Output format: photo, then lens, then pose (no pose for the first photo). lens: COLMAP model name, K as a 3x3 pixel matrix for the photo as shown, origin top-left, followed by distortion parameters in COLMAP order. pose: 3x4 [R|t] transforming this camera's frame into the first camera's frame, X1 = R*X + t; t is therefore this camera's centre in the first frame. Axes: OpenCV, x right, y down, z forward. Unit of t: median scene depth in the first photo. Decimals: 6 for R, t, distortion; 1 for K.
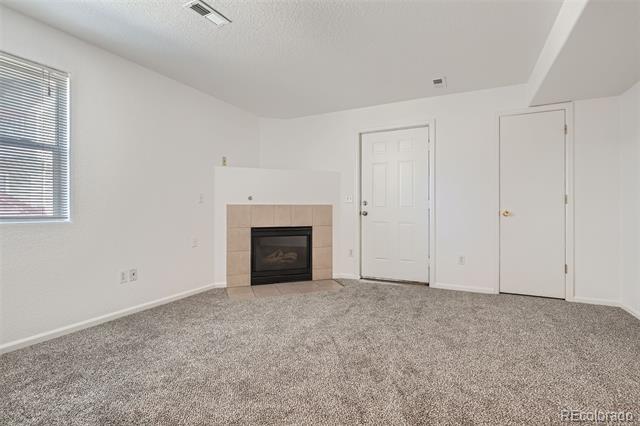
lens RADIAL K [[307.2, 0, 318.0], [0, 307.2, 212.4], [0, 0, 1]] dist [0.000191, 0.000090]
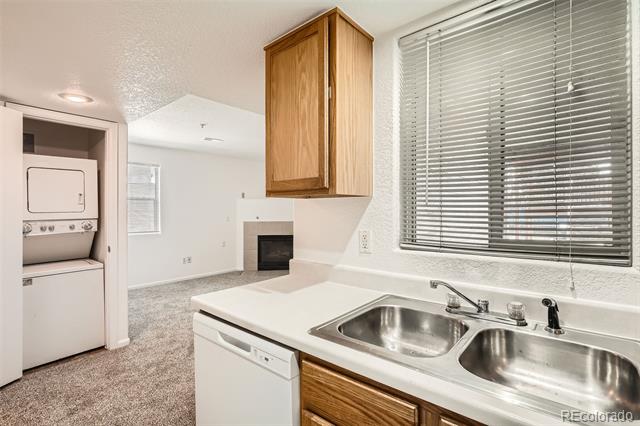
lens RADIAL K [[307.2, 0, 321.6], [0, 307.2, 213.1], [0, 0, 1]] dist [0.000191, 0.000090]
pose [[0.972213, 0.005744, -0.234029, 0.508114], [-0.005390, 0.999983, 0.002151, -0.077368], [0.234038, -0.000830, 0.972227, -0.531368]]
